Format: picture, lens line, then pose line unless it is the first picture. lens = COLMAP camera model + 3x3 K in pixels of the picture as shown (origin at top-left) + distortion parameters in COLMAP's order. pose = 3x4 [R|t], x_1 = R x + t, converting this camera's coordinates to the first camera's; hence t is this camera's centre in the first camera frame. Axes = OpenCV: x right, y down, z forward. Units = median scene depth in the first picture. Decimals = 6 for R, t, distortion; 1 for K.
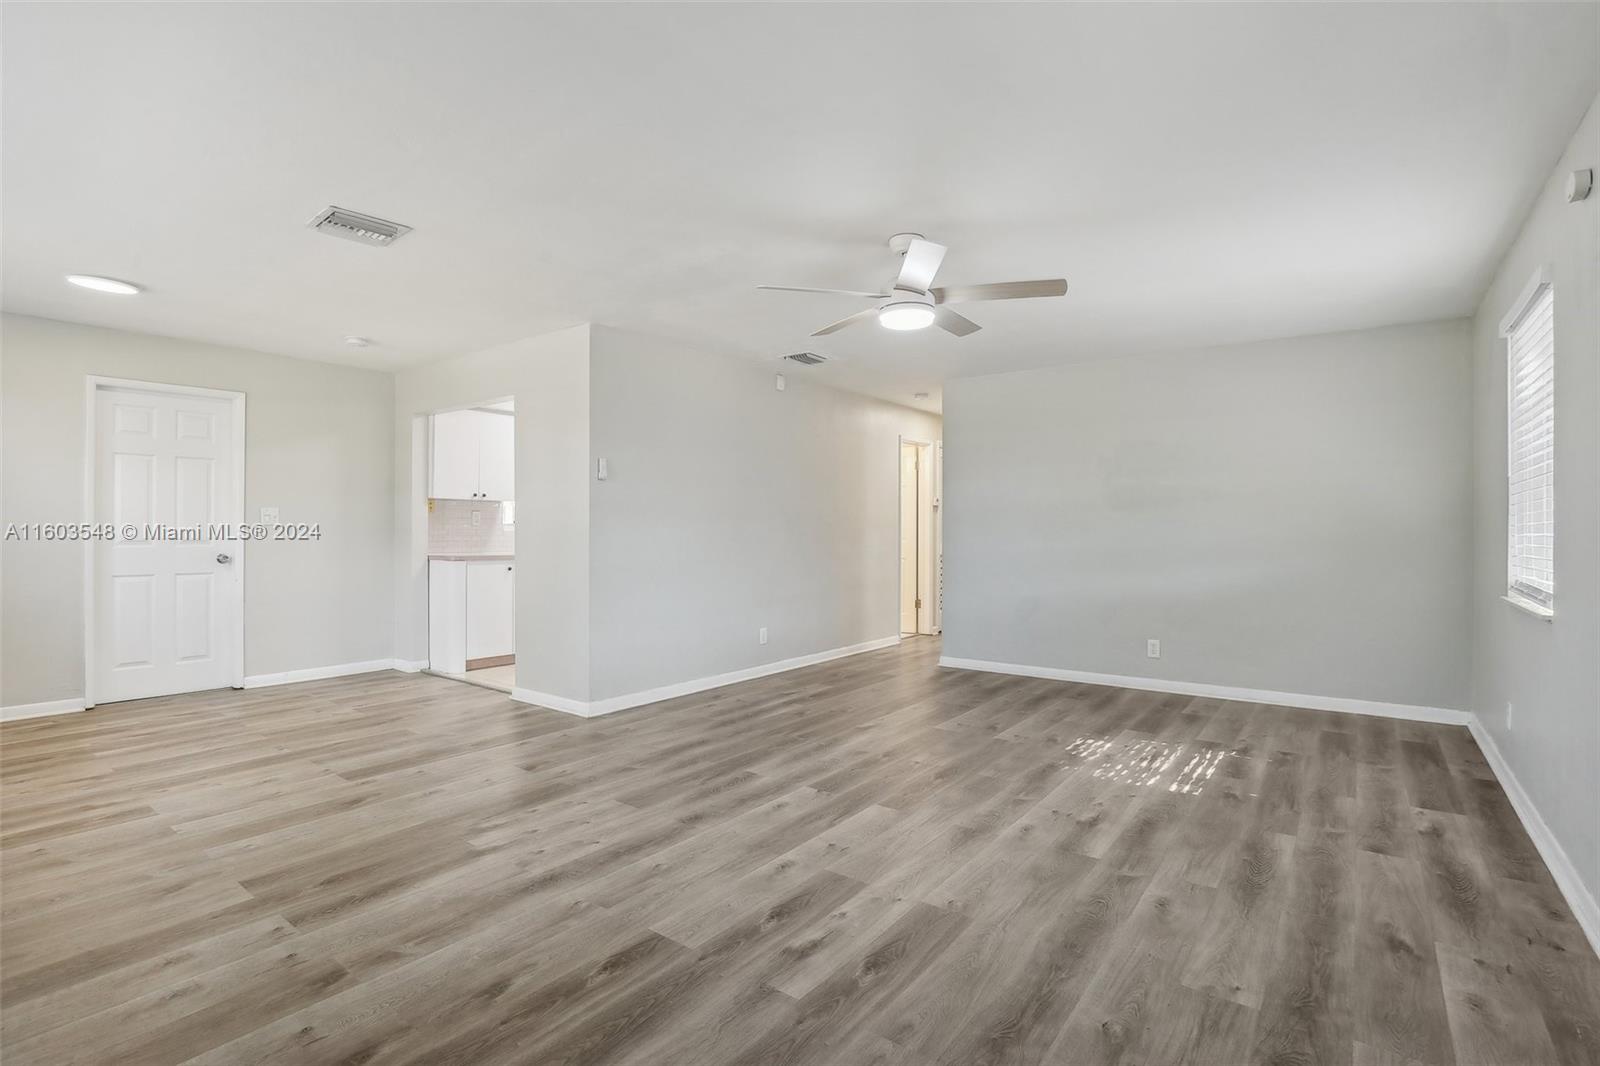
lens RADIAL K [[751.6, 0, 807.5], [0, 751.6, 524.5], [0, 0, 1]] dist [-0.036219, 0.006638]
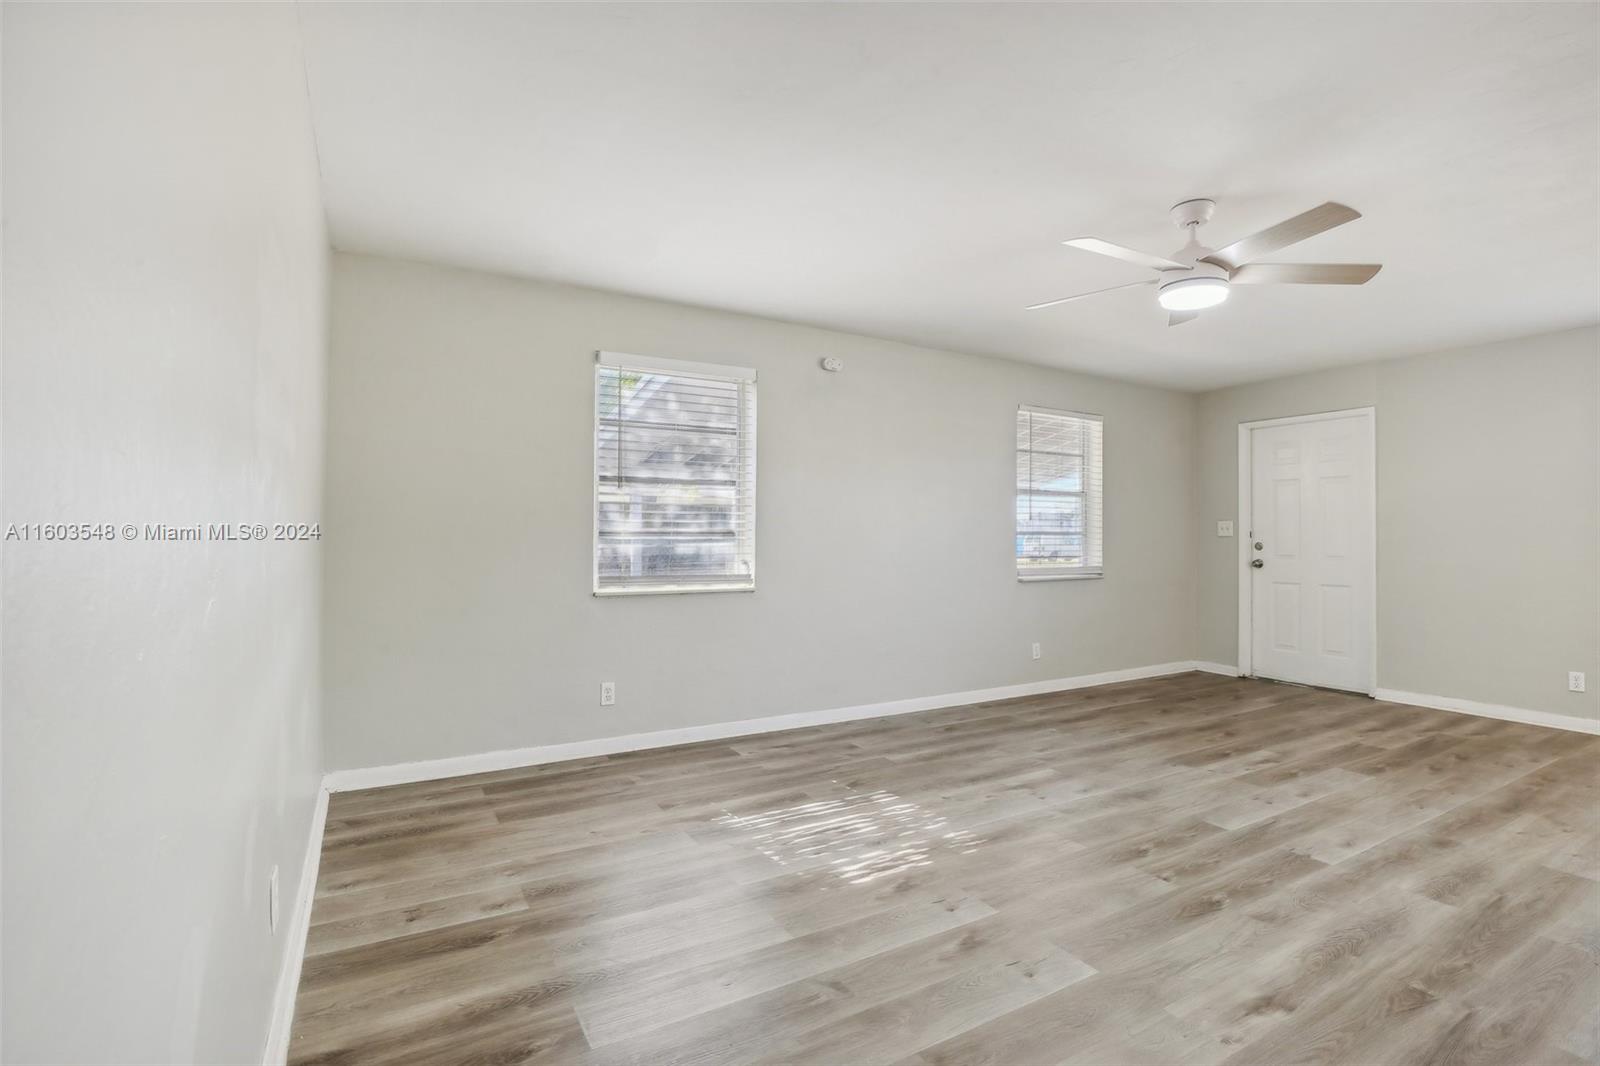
lens RADIAL K [[751.6, 0, 809.5], [0, 751.6, 527.2], [0, 0, 1]] dist [-0.036219, 0.006638]
pose [[-0.921212, -0.002463, 0.389053, 0.216077], [-0.009903, 0.999804, -0.017119, 0.015911], [-0.388935, -0.019623, -0.921056, 2.056439]]
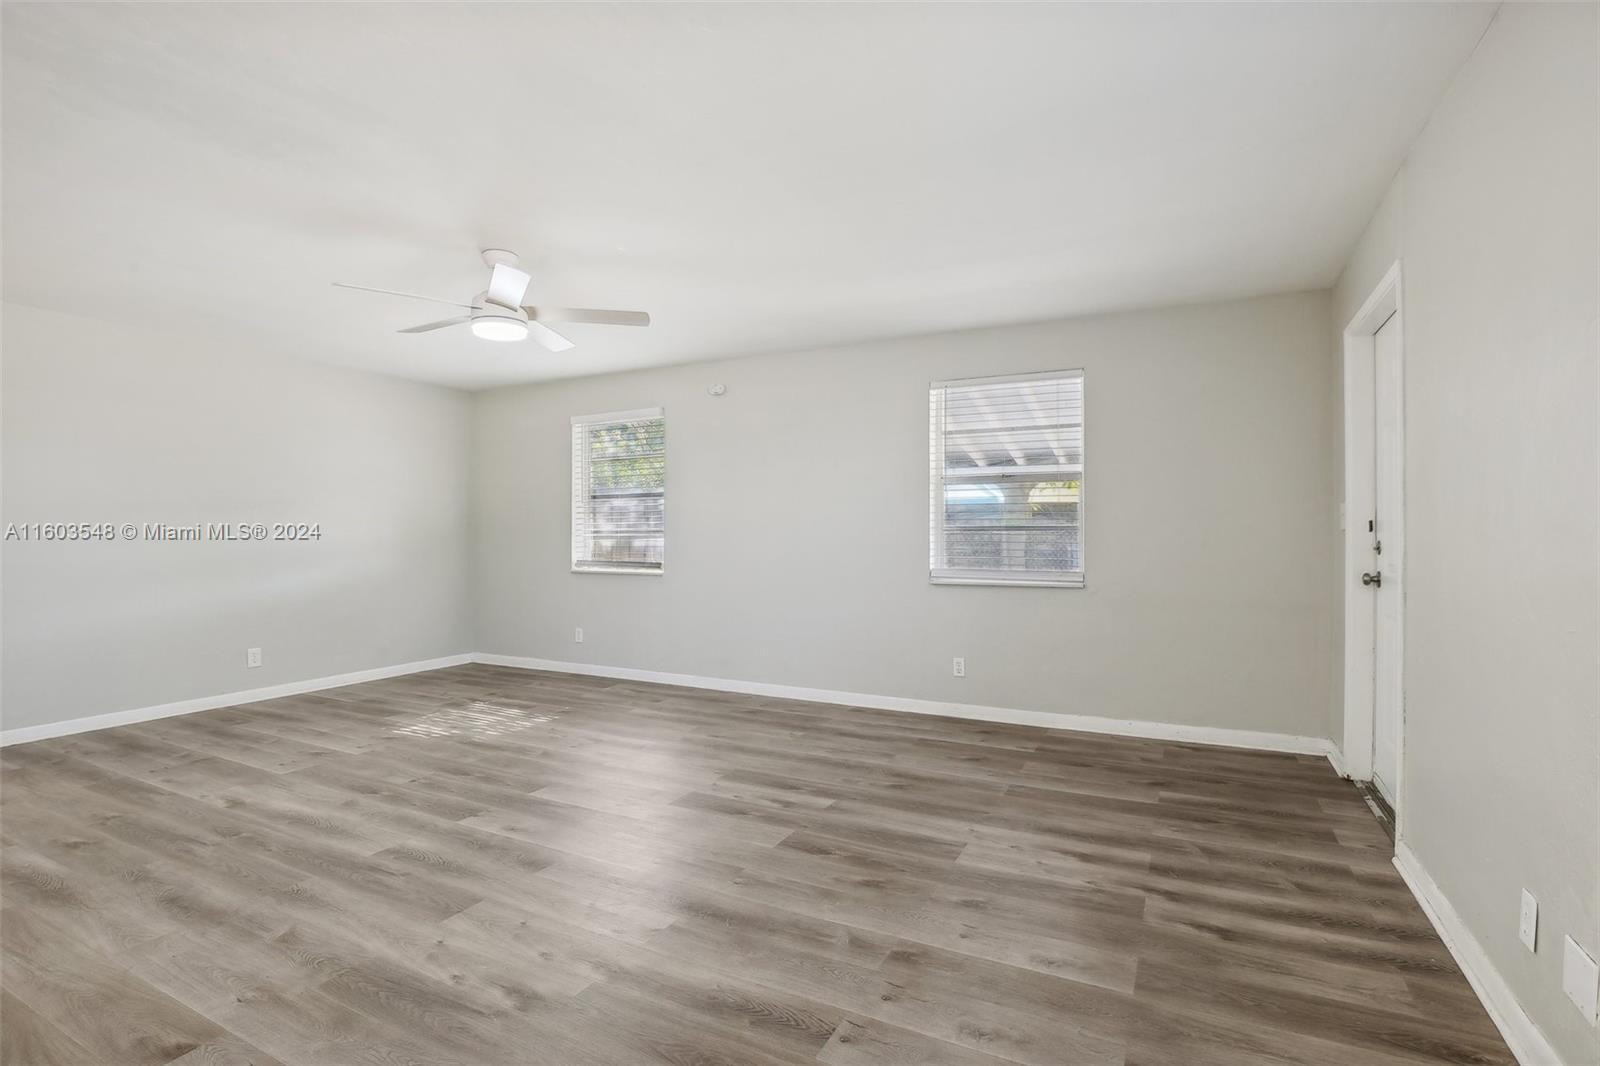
lens RADIAL K [[751.6, 0, 810.7], [0, 751.6, 534.8], [0, 0, 1]] dist [-0.036219, 0.006638]
pose [[-0.172958, -0.004787, 0.984918, -1.005334], [-0.005221, 0.999979, 0.003944, 0.003316], [-0.984915, -0.004460, -0.172979, 0.788409]]
